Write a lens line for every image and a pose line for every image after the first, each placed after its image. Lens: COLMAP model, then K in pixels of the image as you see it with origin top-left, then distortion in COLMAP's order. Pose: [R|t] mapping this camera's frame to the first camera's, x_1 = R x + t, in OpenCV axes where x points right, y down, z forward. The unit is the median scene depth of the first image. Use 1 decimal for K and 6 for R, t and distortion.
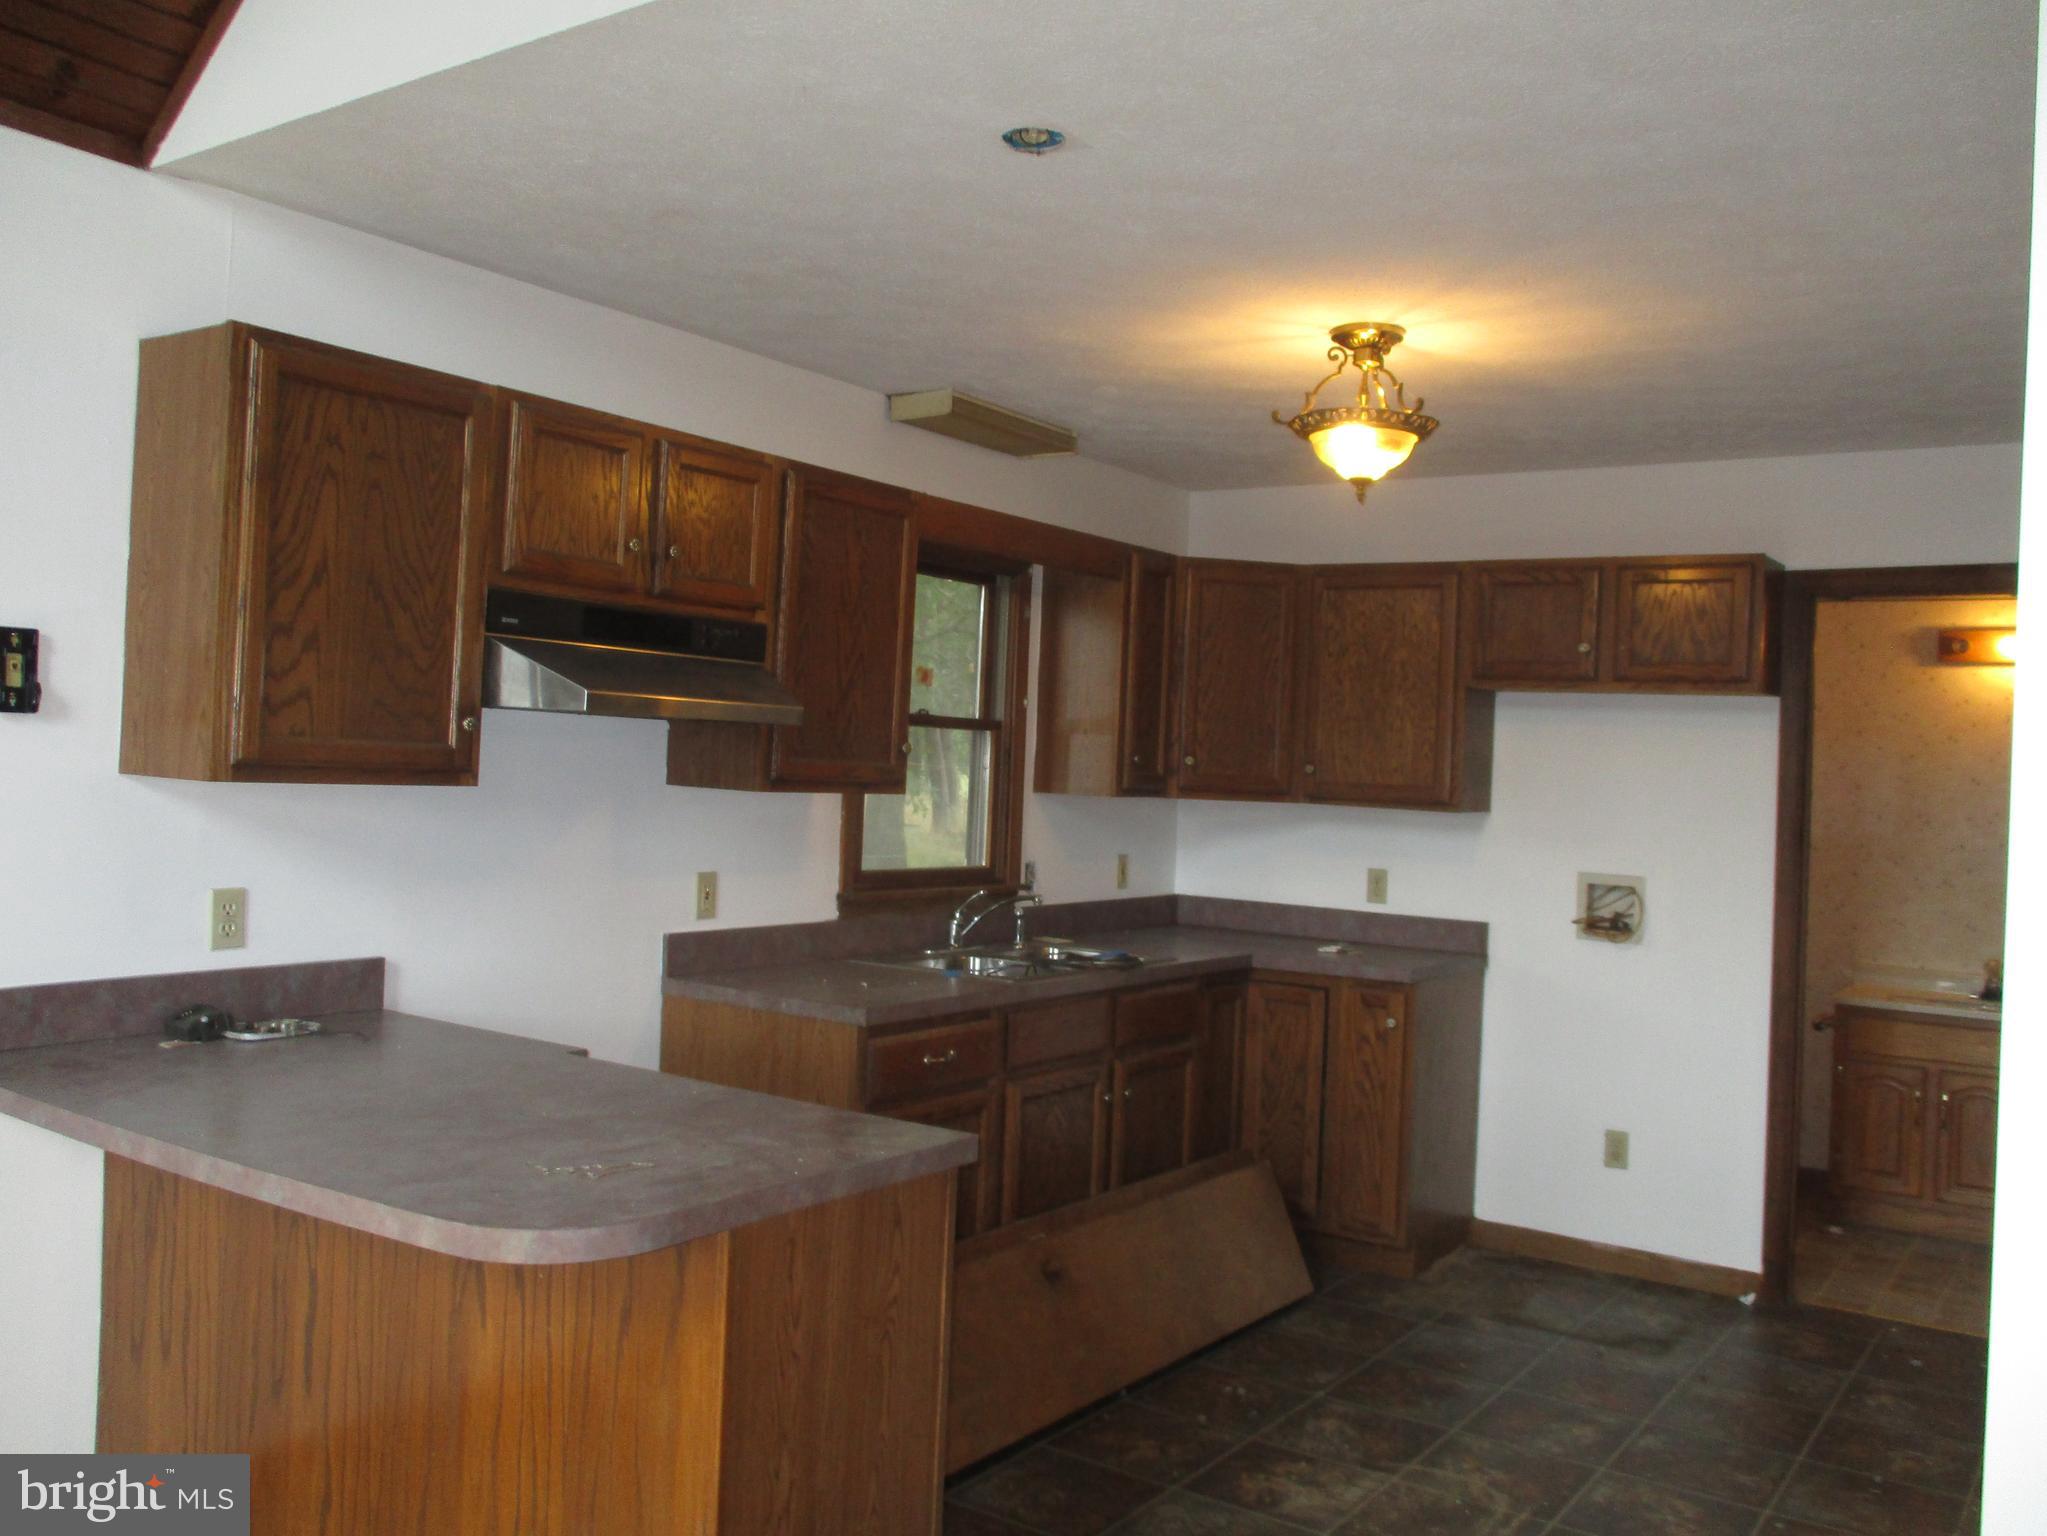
lens RADIAL K [[1713.6, 0, 1029.5], [0, 1713.6, 758.7], [0, 0, 1]] dist [-0.025908, 0.013710]
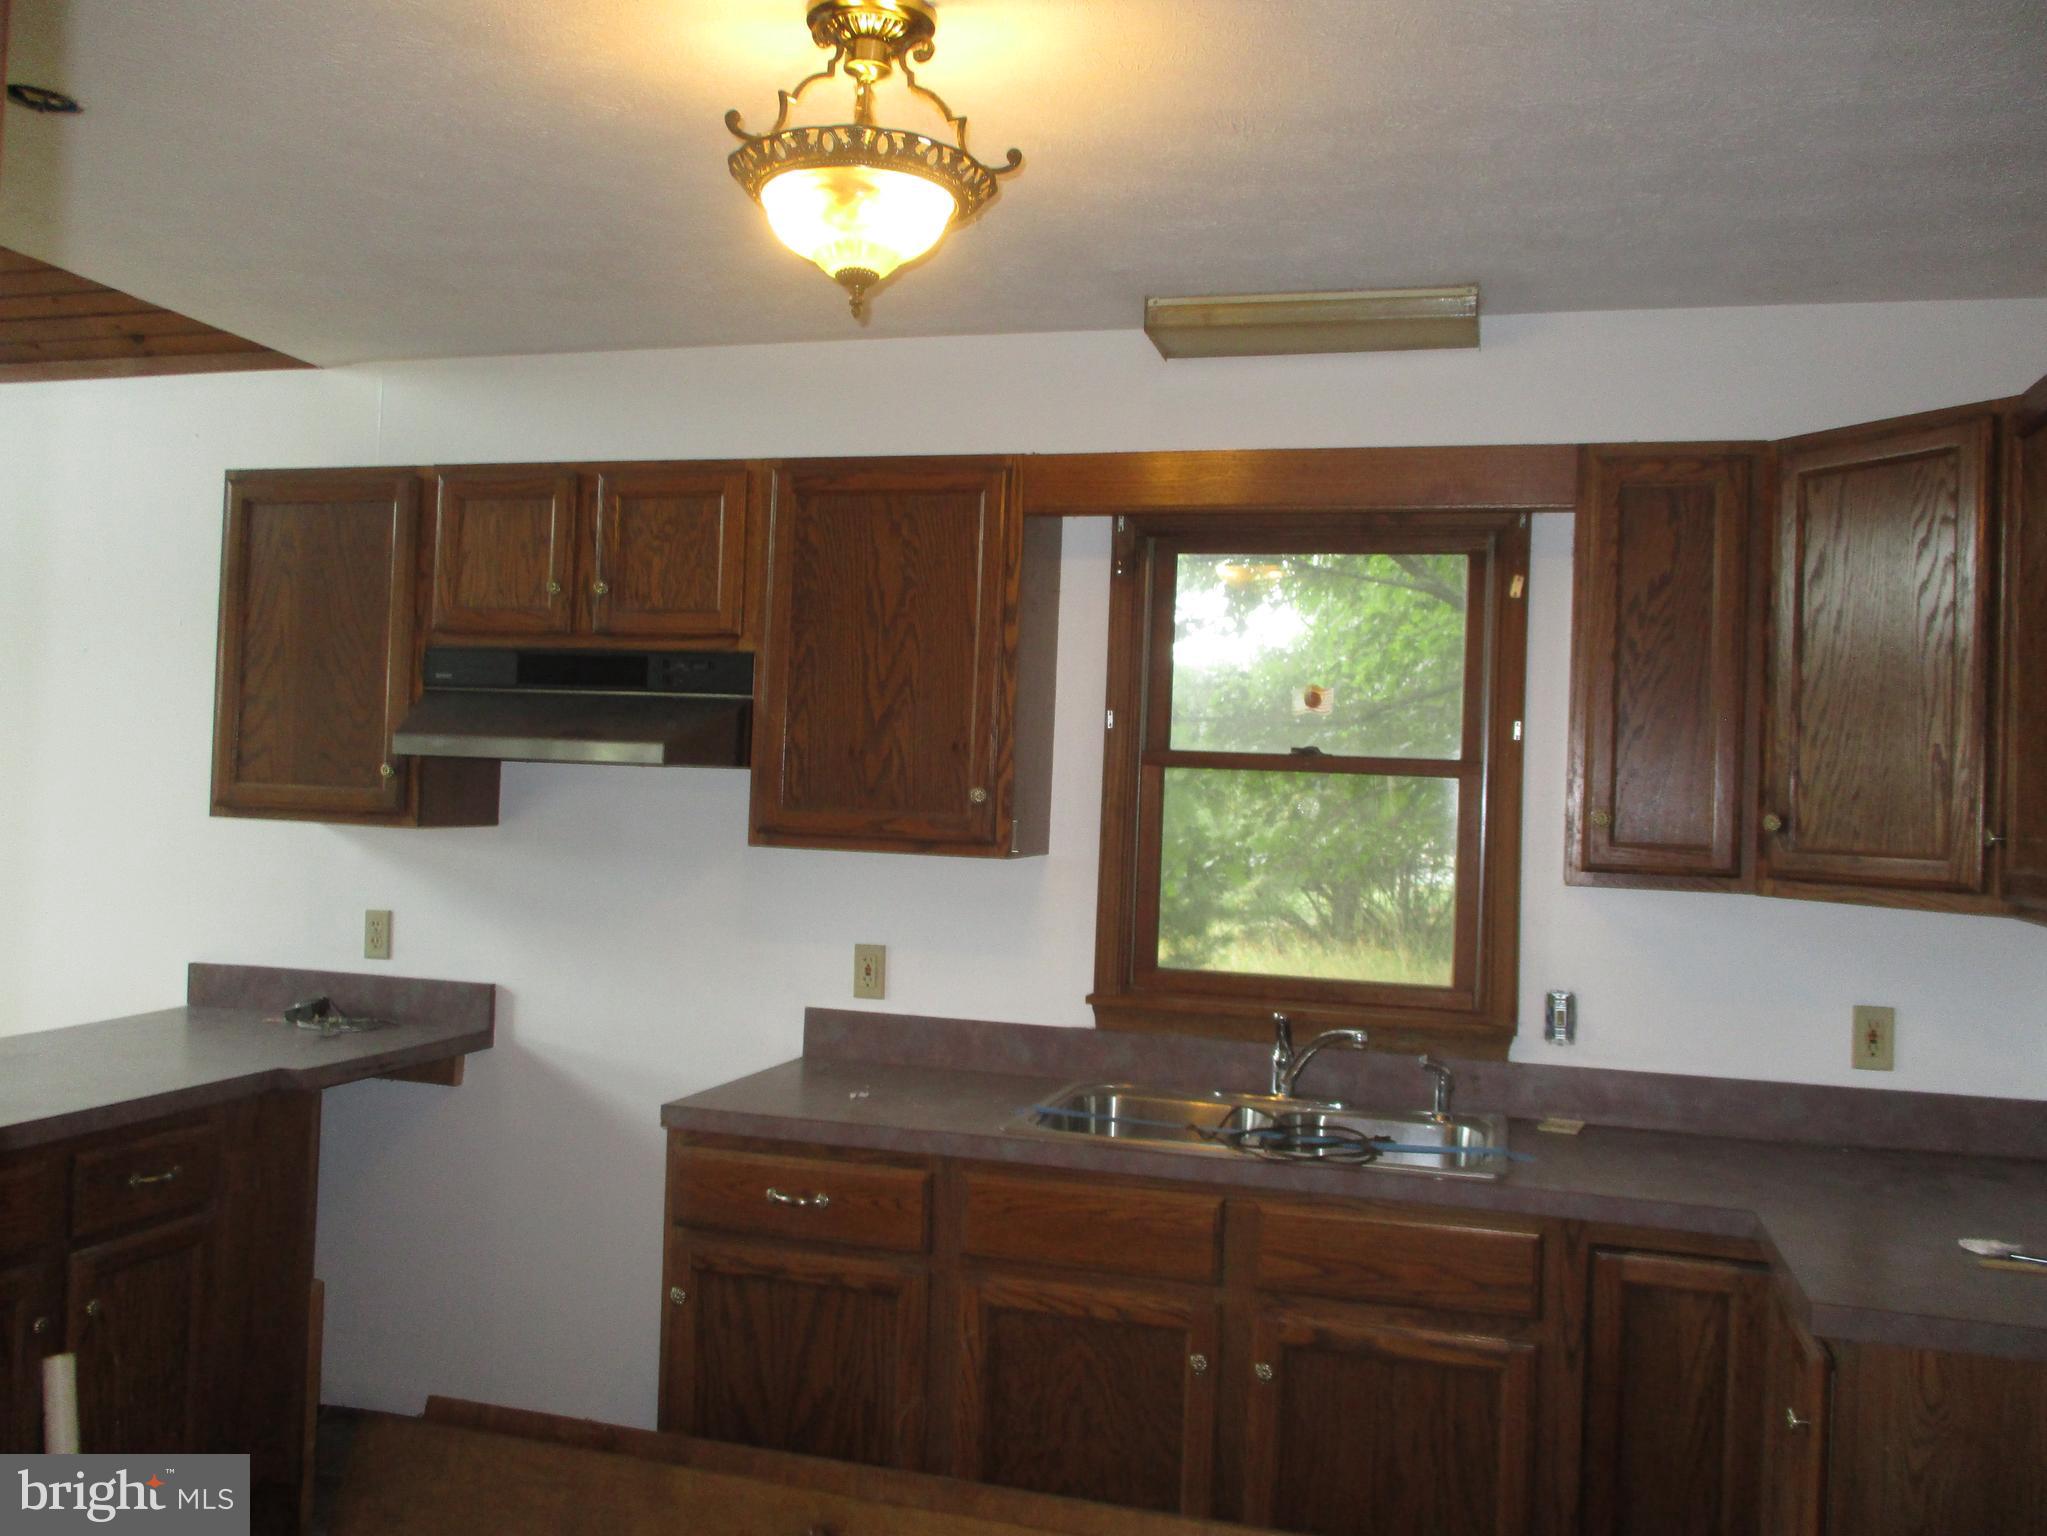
lens RADIAL K [[1713.6, 0, 1029.5], [0, 1713.6, 758.7], [0, 0, 1]] dist [-0.025908, 0.013710]
pose [[0.319655, -0.046103, -0.946412, 0.778696], [-0.020024, 0.998264, -0.055392, 0.022774], [0.947322, 0.036657, 0.318177, 0.938258]]
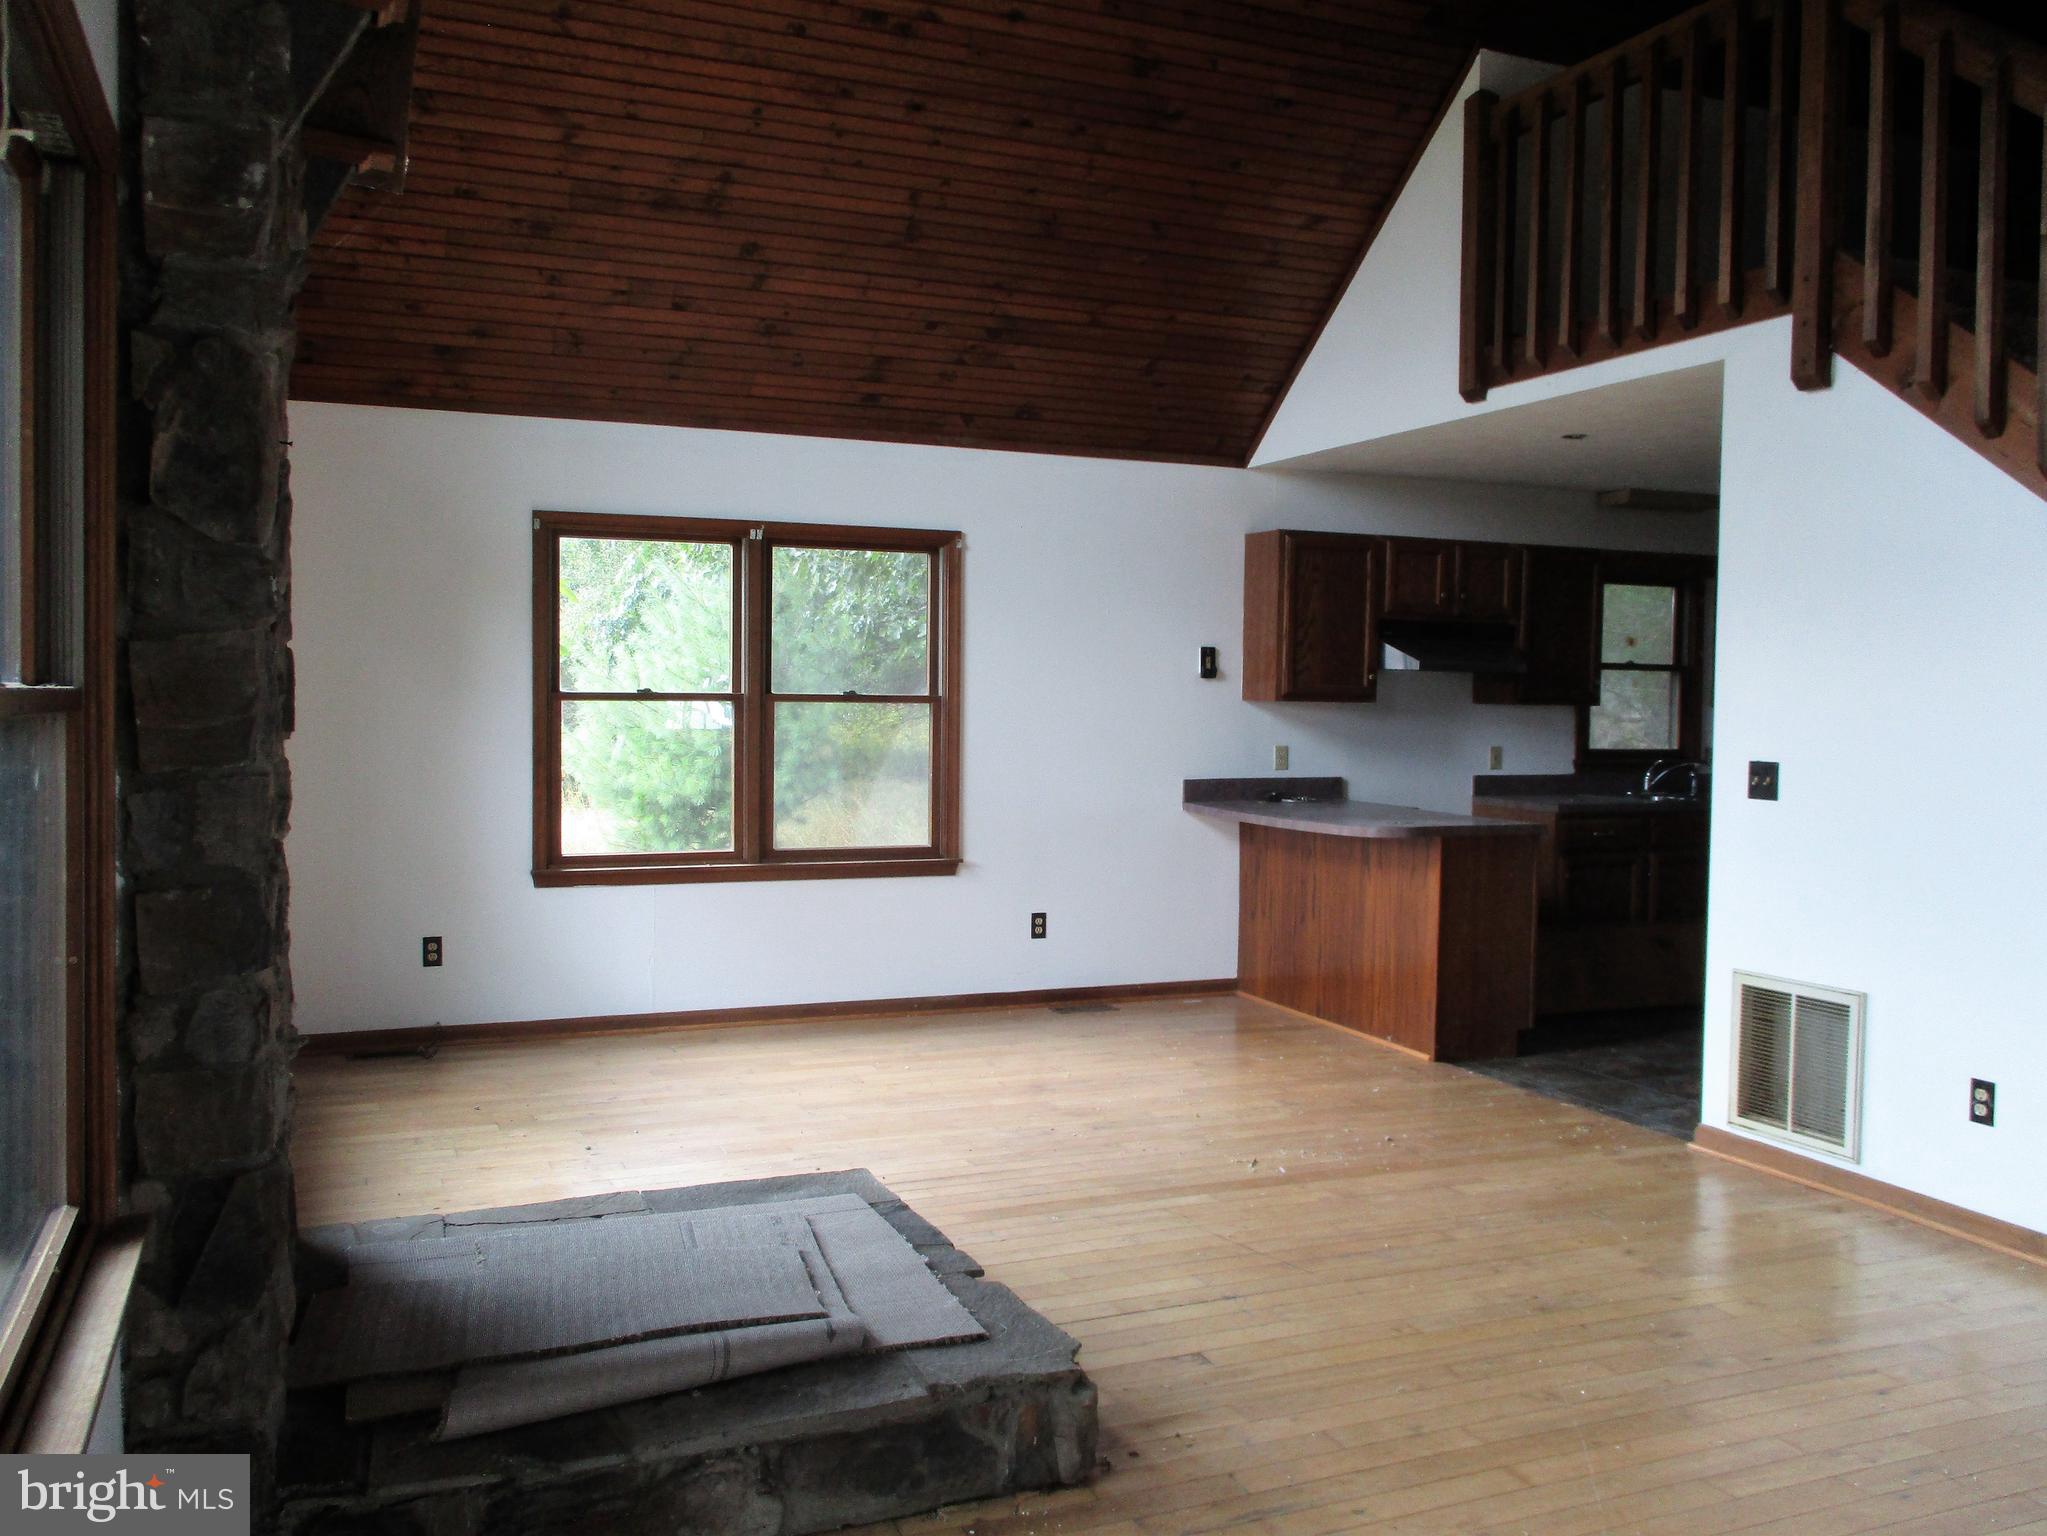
lens RADIAL K [[1713.6, 0, 1029.5], [0, 1713.6, 758.7], [0, 0, 1]] dist [-0.025908, 0.013710]
pose [[0.842724, -0.010397, -0.538246, 0.511715], [0.023292, 0.999581, 0.017160, 0.038832], [0.537842, -0.026997, 0.842613, -1.178850]]
